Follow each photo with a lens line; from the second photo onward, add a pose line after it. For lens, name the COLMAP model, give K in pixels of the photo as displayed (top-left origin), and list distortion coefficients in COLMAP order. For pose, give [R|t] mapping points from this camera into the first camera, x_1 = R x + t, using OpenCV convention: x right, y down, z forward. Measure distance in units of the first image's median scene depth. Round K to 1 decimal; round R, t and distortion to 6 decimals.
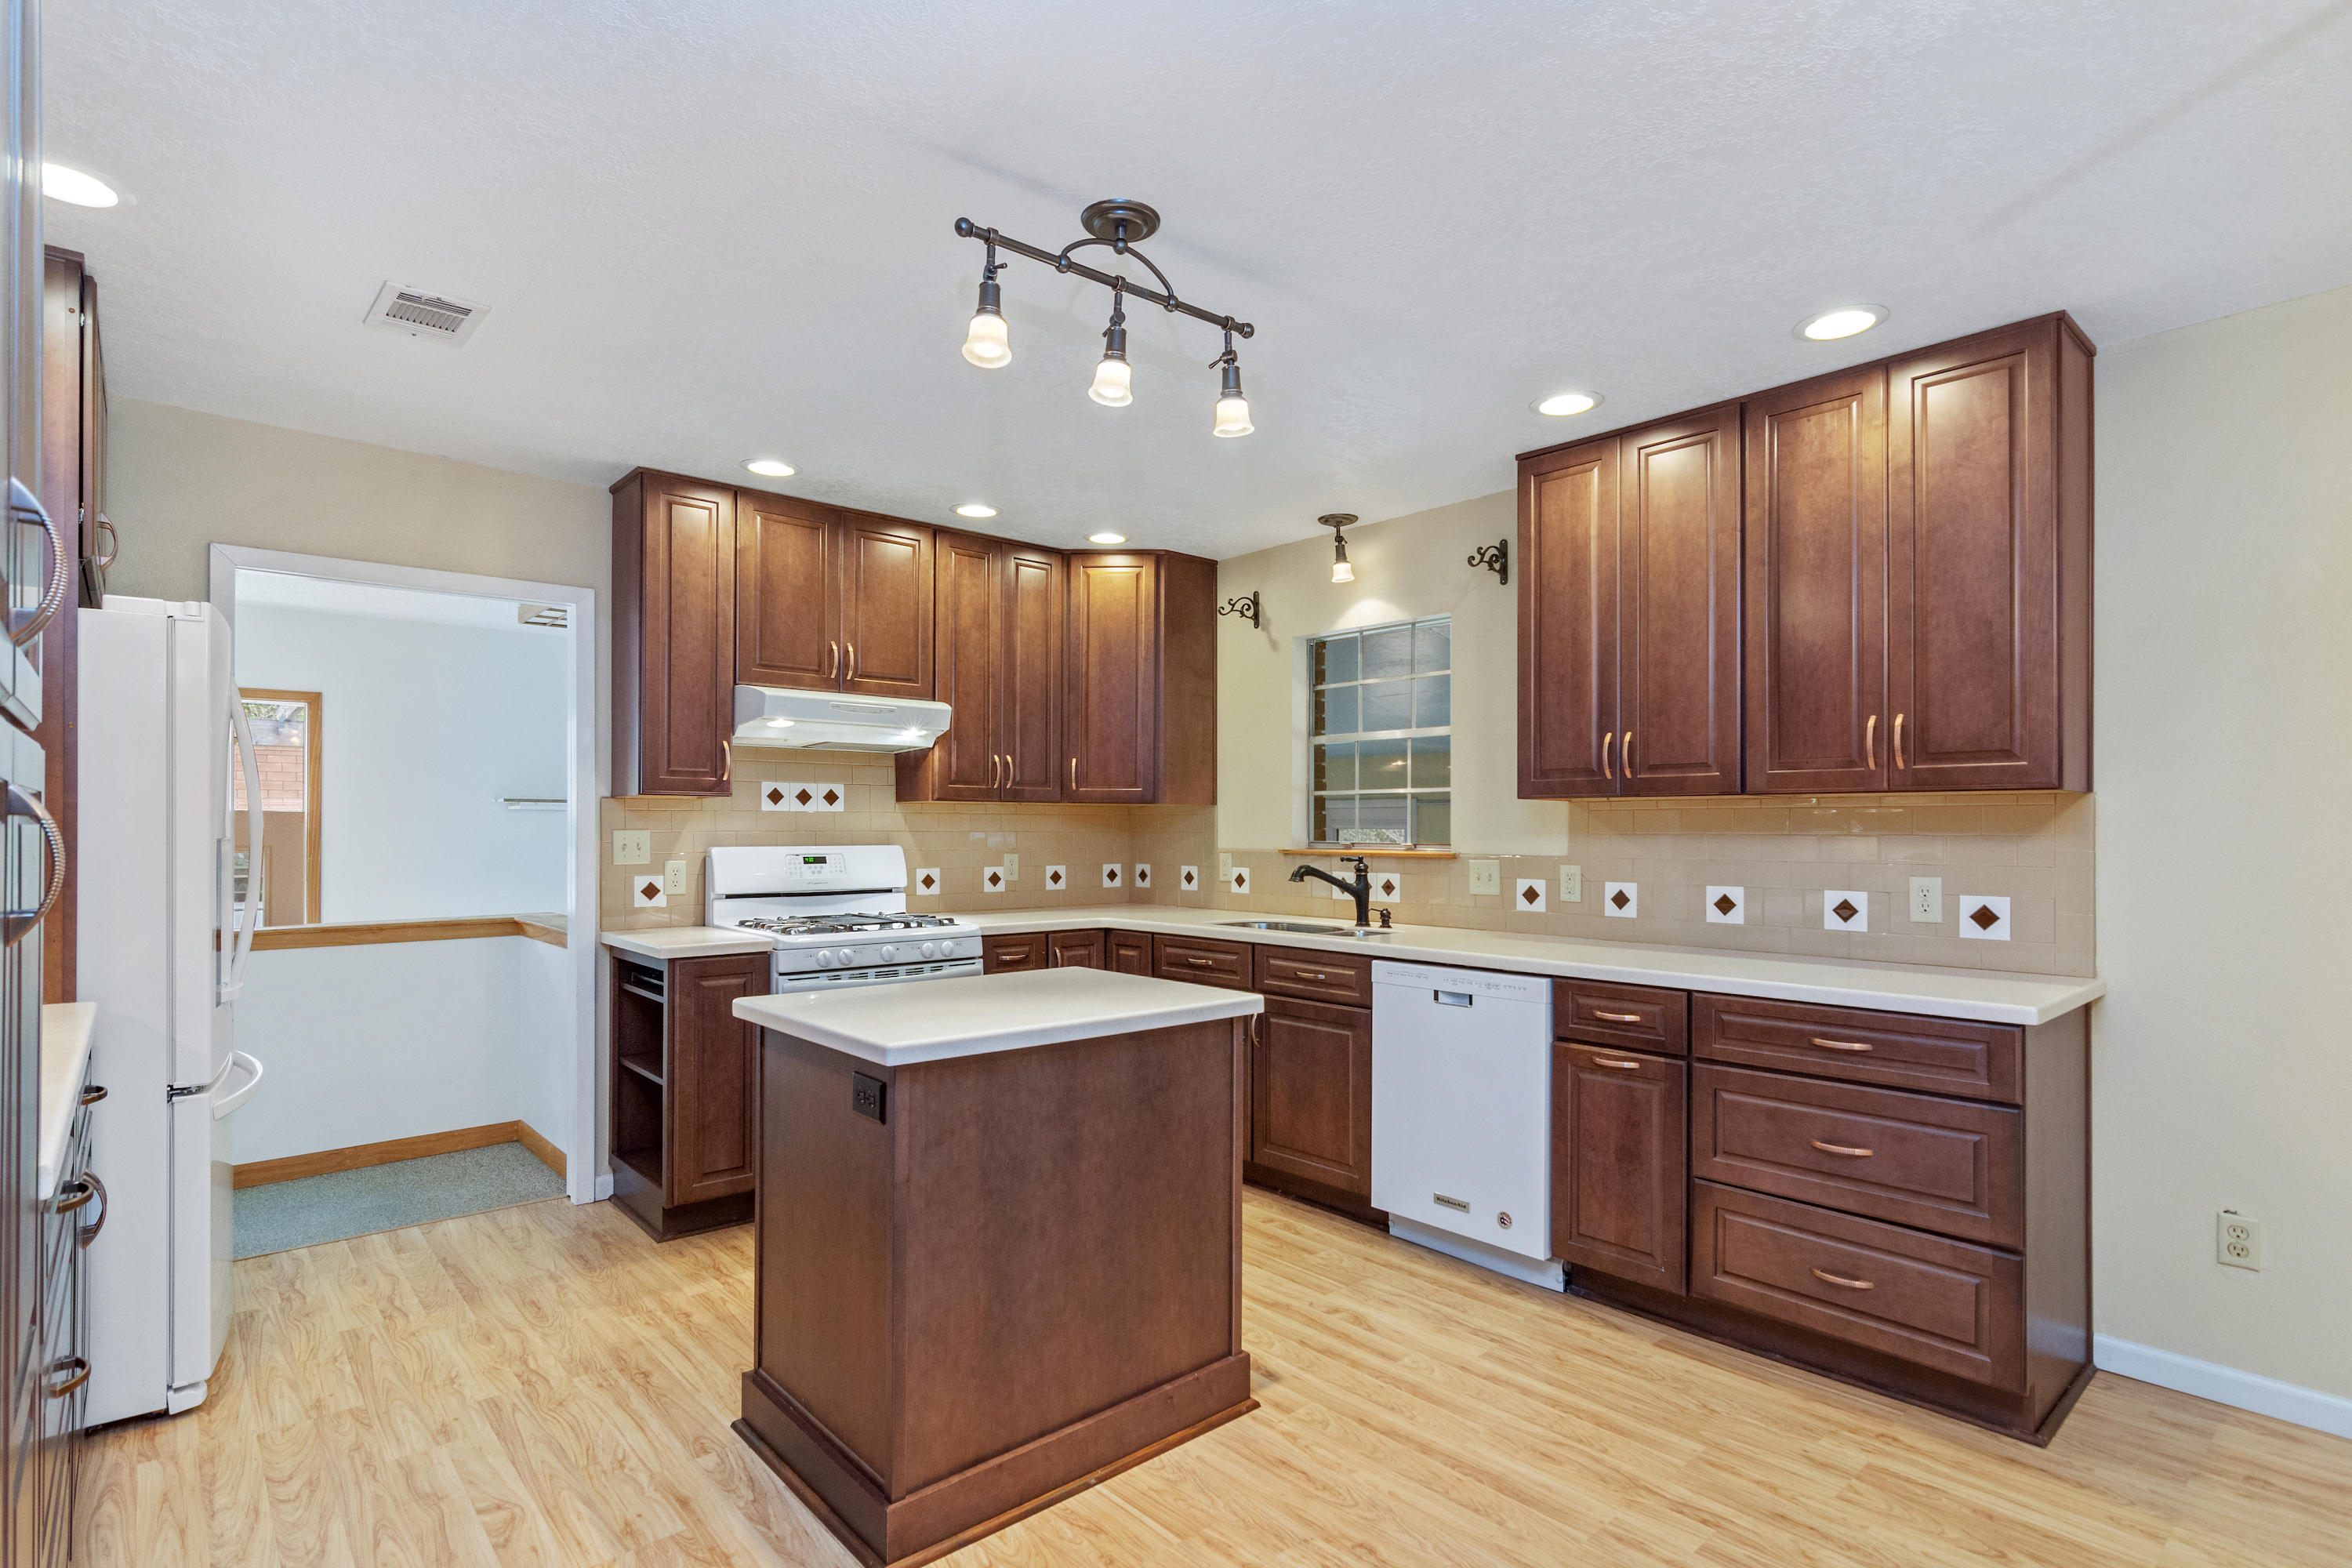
lens RADIAL K [[1136.6, 0, 1203.8], [0, 1136.6, 822.5], [0, 0, 1]] dist [-0.006124, 0.002647]
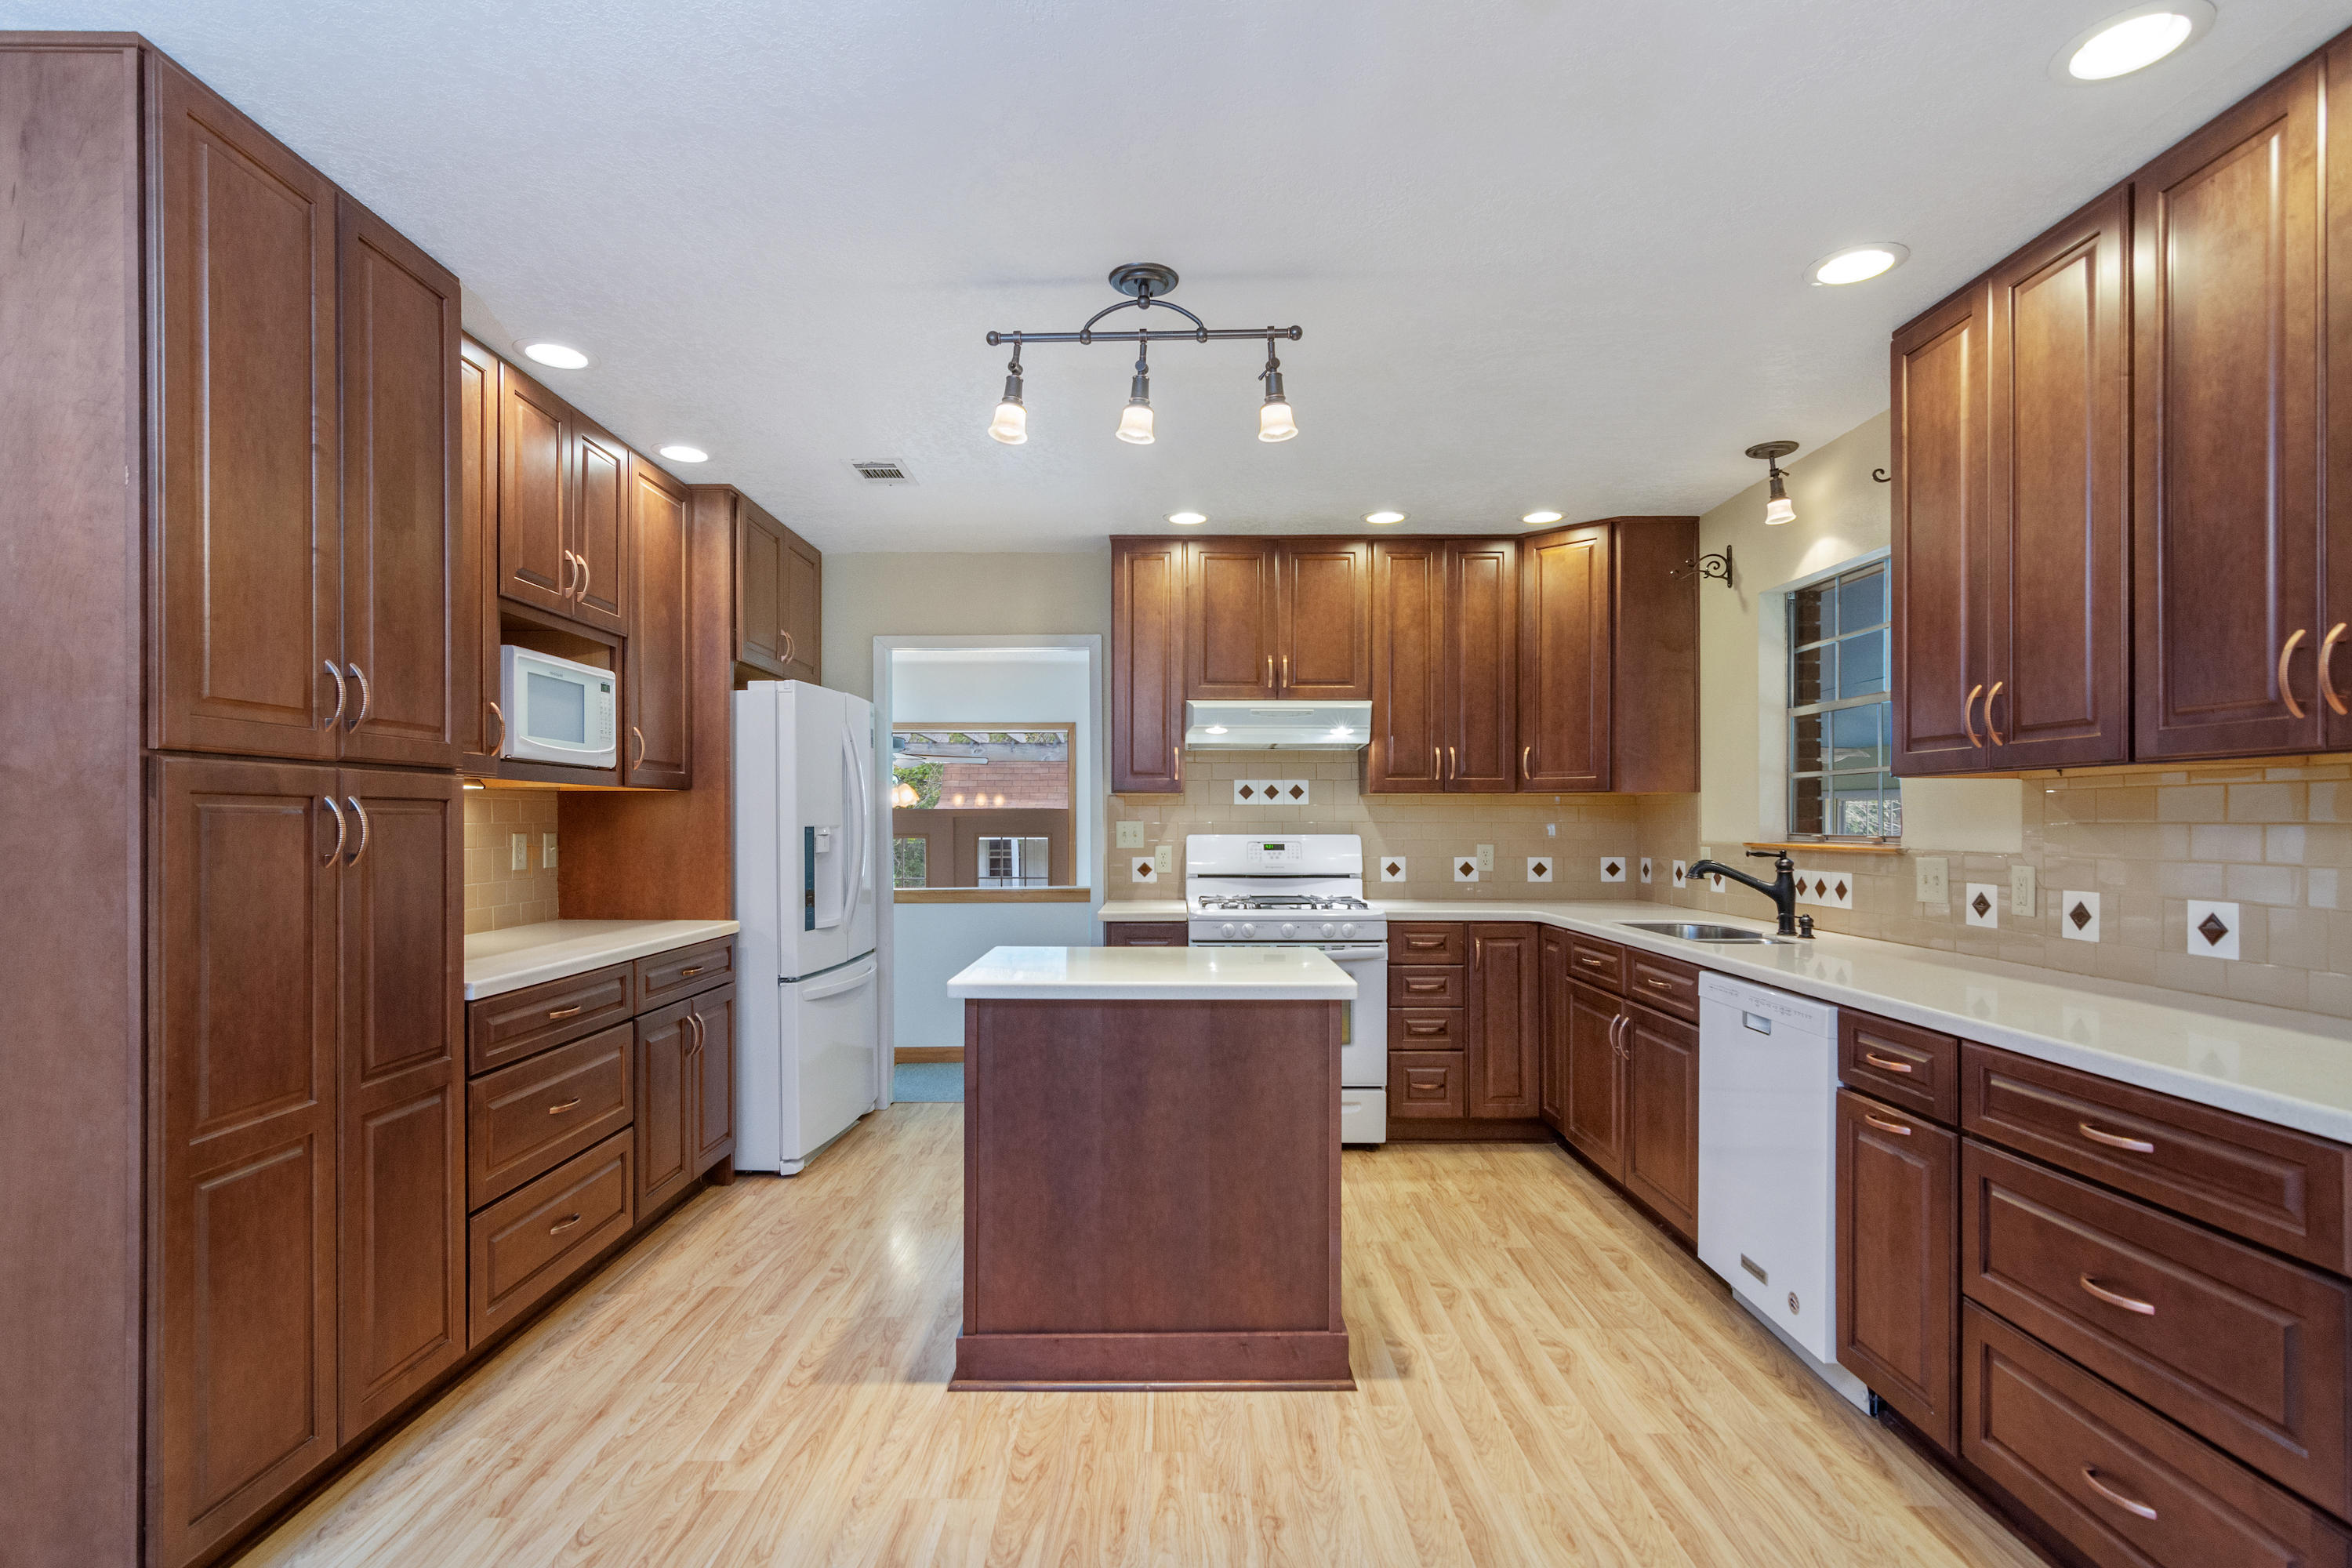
lens RADIAL K [[1136.6, 0, 1205.3], [0, 1136.6, 822.0], [0, 0, 1]] dist [-0.006124, 0.002647]
pose [[0.754154, -0.001441, -0.656696, 0.466465], [0.004917, 0.999982, 0.003453, 0.004749], [0.656679, -0.005833, 0.754148, 0.119247]]
